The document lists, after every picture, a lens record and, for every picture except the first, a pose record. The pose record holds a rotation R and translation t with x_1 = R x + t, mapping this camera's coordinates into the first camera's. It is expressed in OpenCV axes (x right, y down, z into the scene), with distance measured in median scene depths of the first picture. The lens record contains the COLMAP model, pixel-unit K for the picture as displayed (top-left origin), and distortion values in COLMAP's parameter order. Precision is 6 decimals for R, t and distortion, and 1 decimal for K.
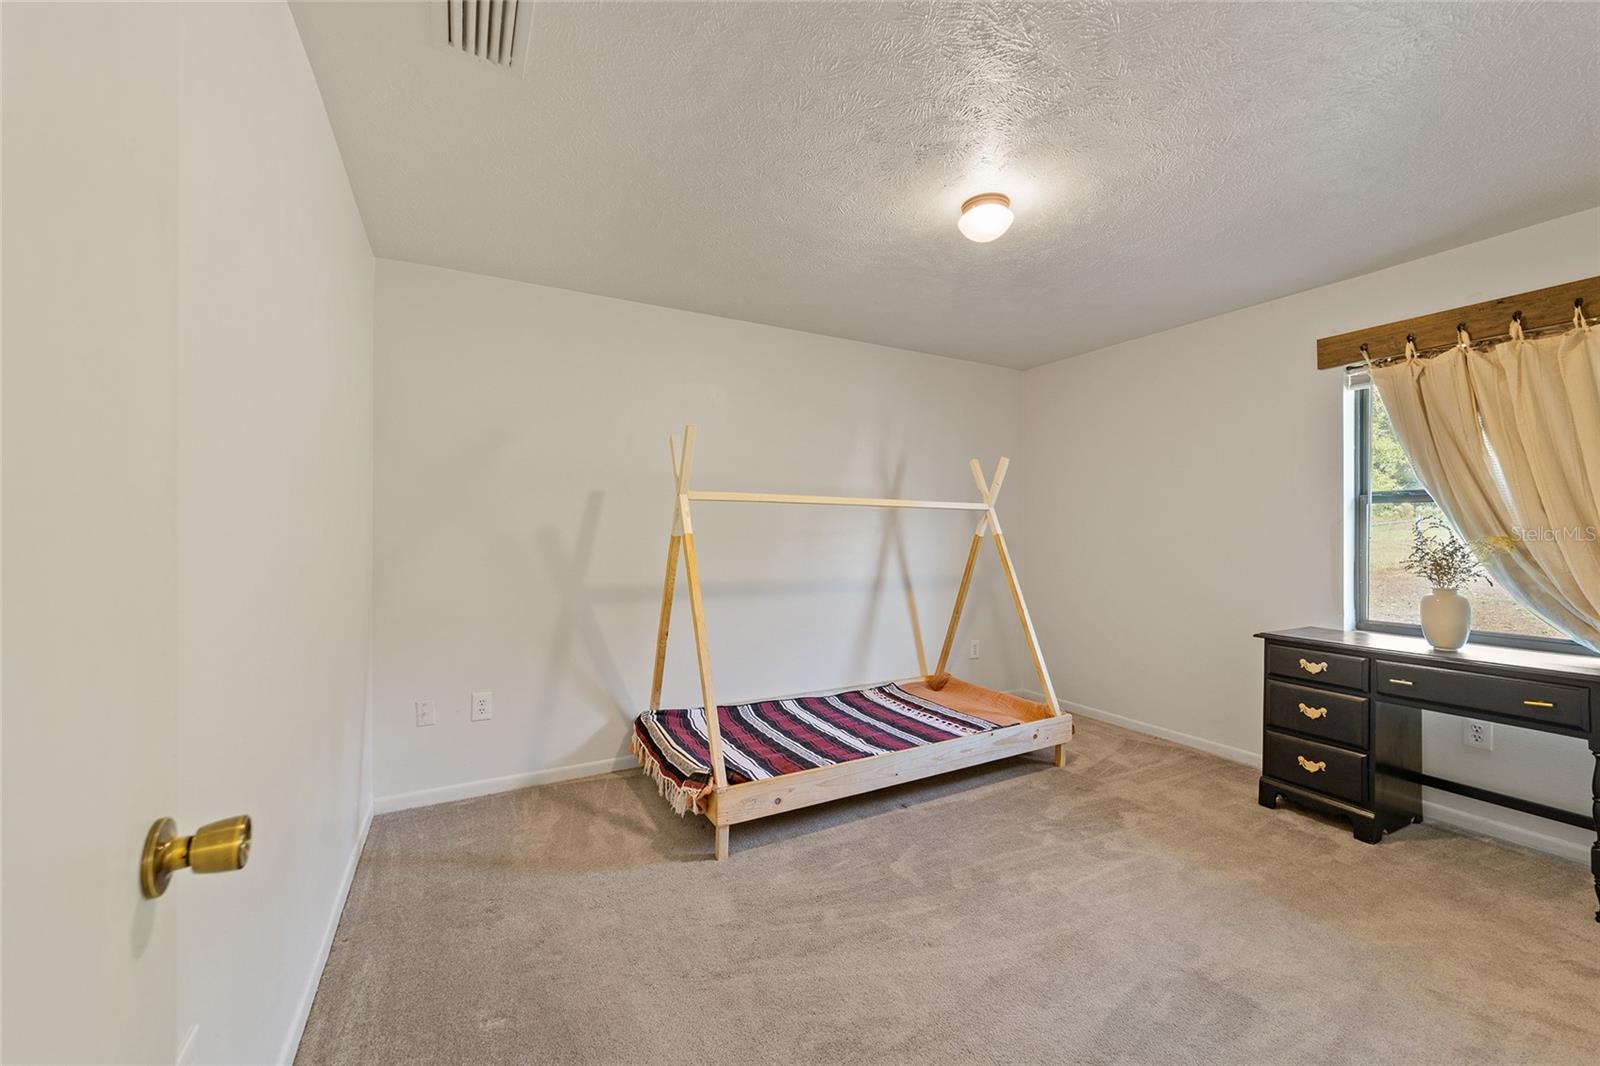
lens RADIAL K [[614.9, 0, 797.2], [0, 614.9, 533.3], [0, 0, 1]] dist [-0.015608, 0.001420]
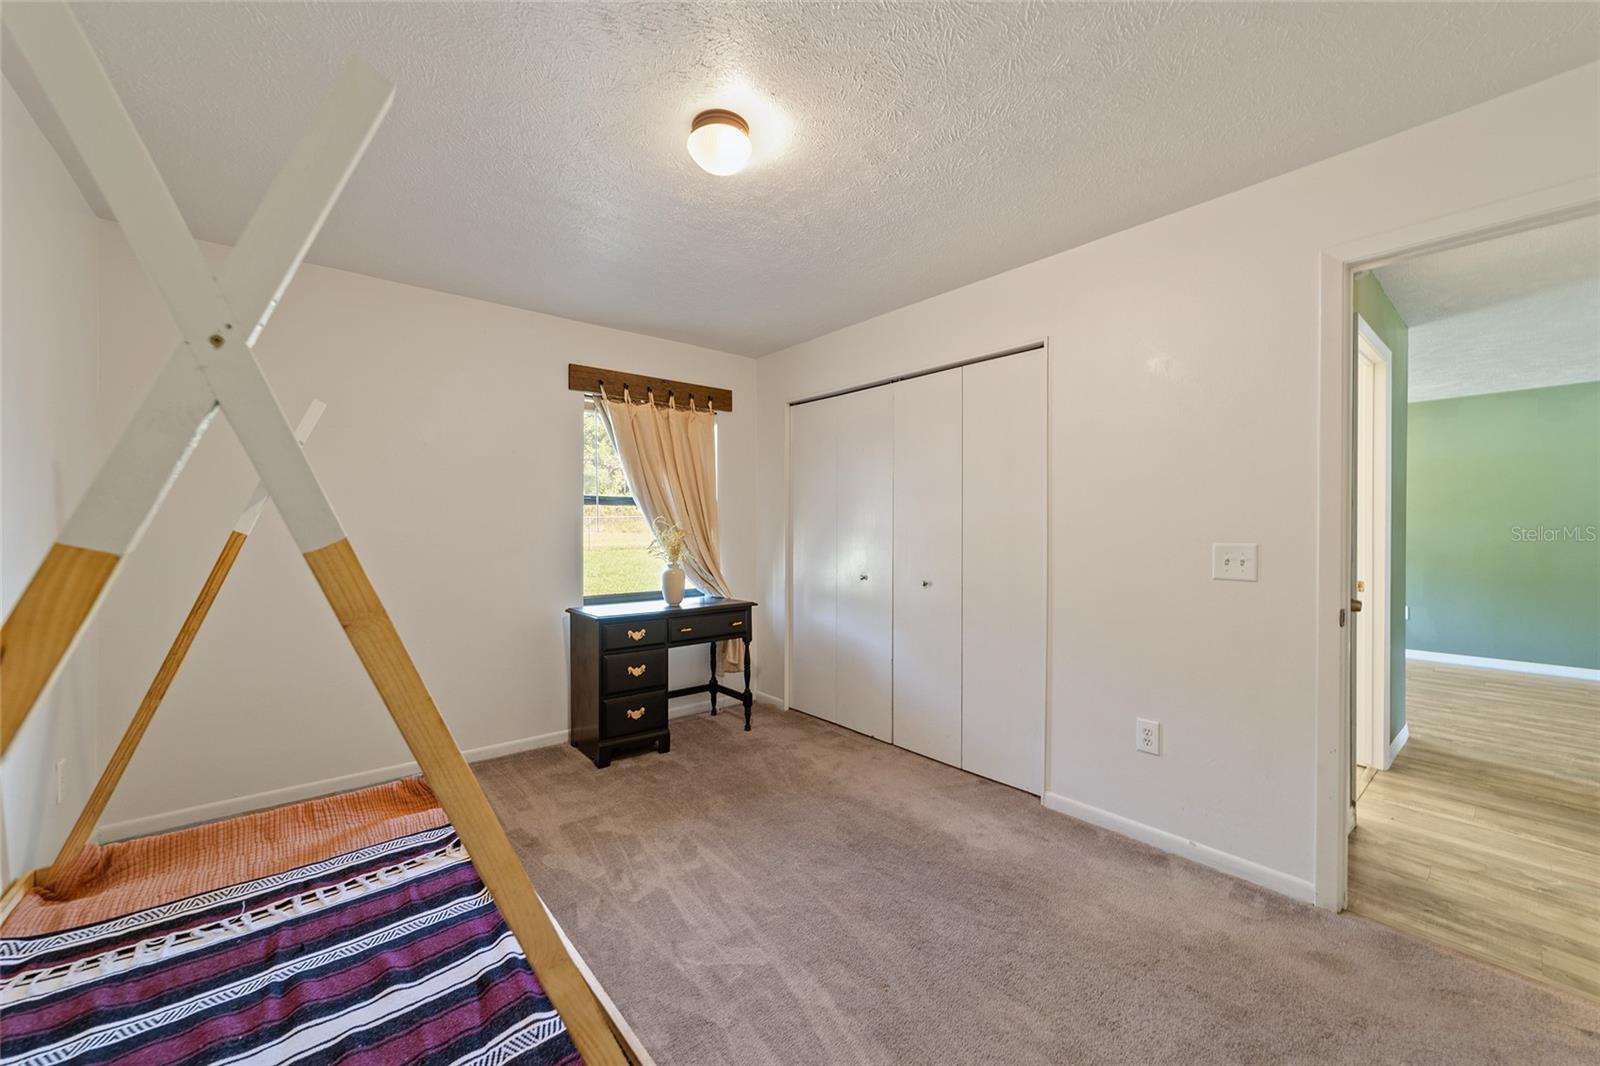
lens RADIAL K [[614.9, 0, 797.9], [0, 614.9, 531.3], [0, 0, 1]] dist [-0.015608, 0.001420]
pose [[-0.199778, -0.004824, 0.979829, -0.430324], [0.005006, 0.999970, 0.005944, 0.001391], [-0.979828, 0.006092, -0.199748, 0.881733]]
